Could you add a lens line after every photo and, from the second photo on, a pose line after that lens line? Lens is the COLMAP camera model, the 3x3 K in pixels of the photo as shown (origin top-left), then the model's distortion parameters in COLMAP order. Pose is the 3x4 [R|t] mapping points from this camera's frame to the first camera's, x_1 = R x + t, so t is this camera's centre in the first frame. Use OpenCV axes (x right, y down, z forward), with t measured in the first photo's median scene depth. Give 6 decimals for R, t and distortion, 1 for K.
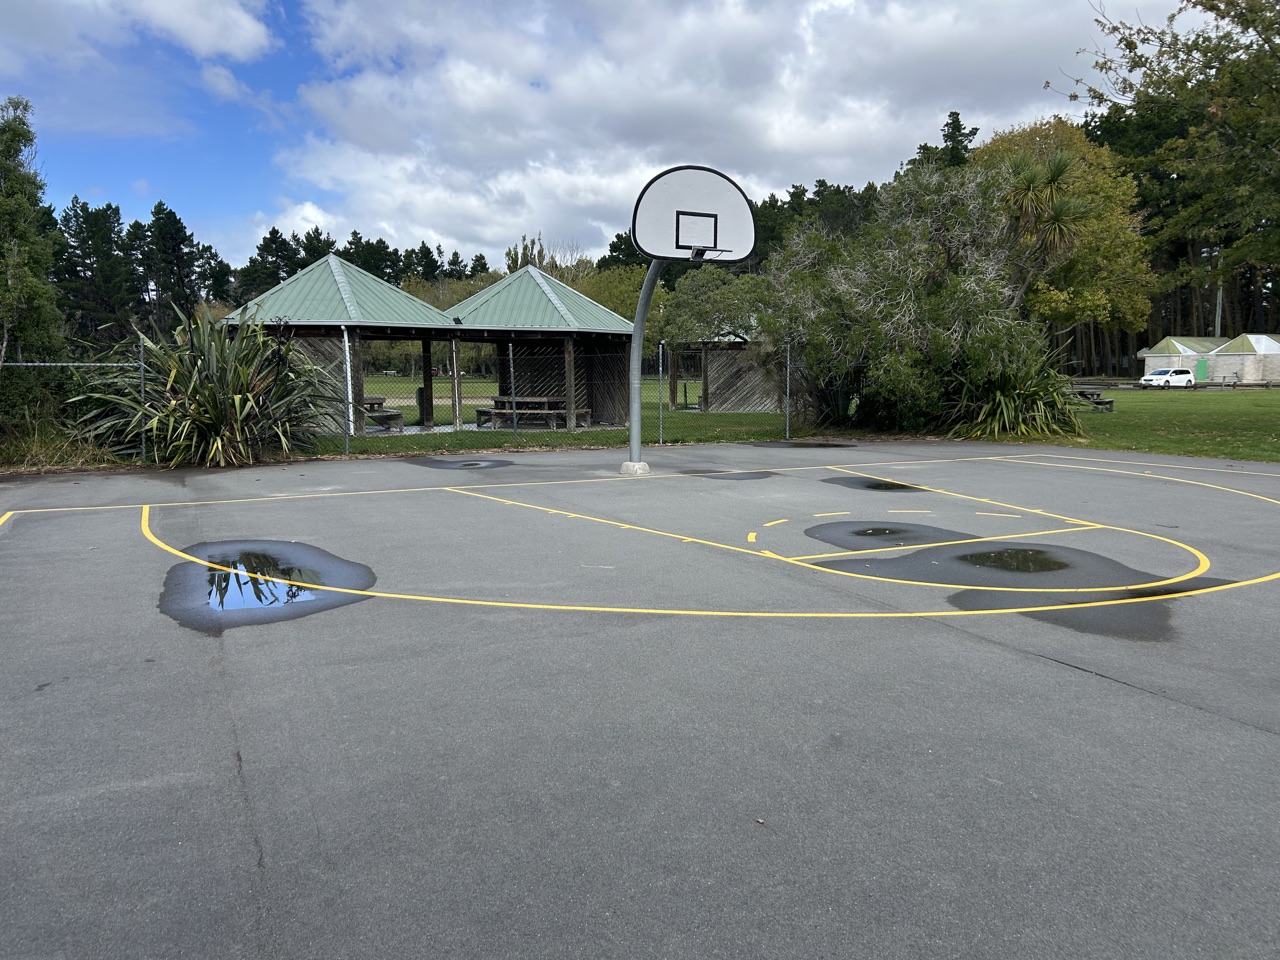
lens RADIAL K [[968.8, 0, 636.8], [0, 968.8, 484.9], [0, 0, 1]] dist [0.047688, -0.029780]
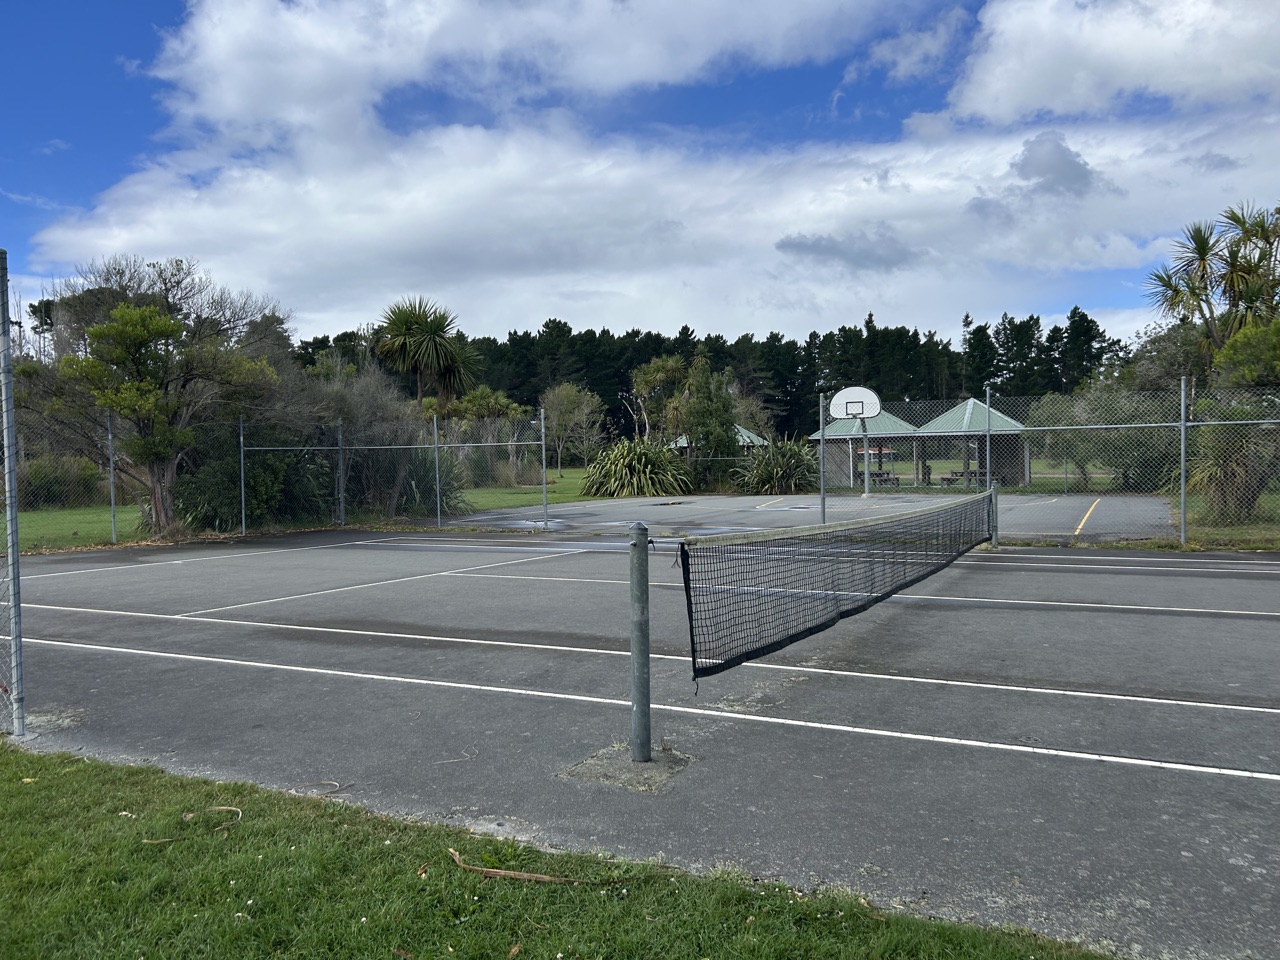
lens RADIAL K [[968.8, 0, 628.7], [0, 968.8, 485.2], [0, 0, 1]] dist [0.047688, -0.029780]
pose [[0.599669, 0.010104, -0.800185, 0.105923], [-0.077488, 0.995955, -0.045494, 0.007785], [0.796488, 0.089287, 0.598026, -0.065810]]
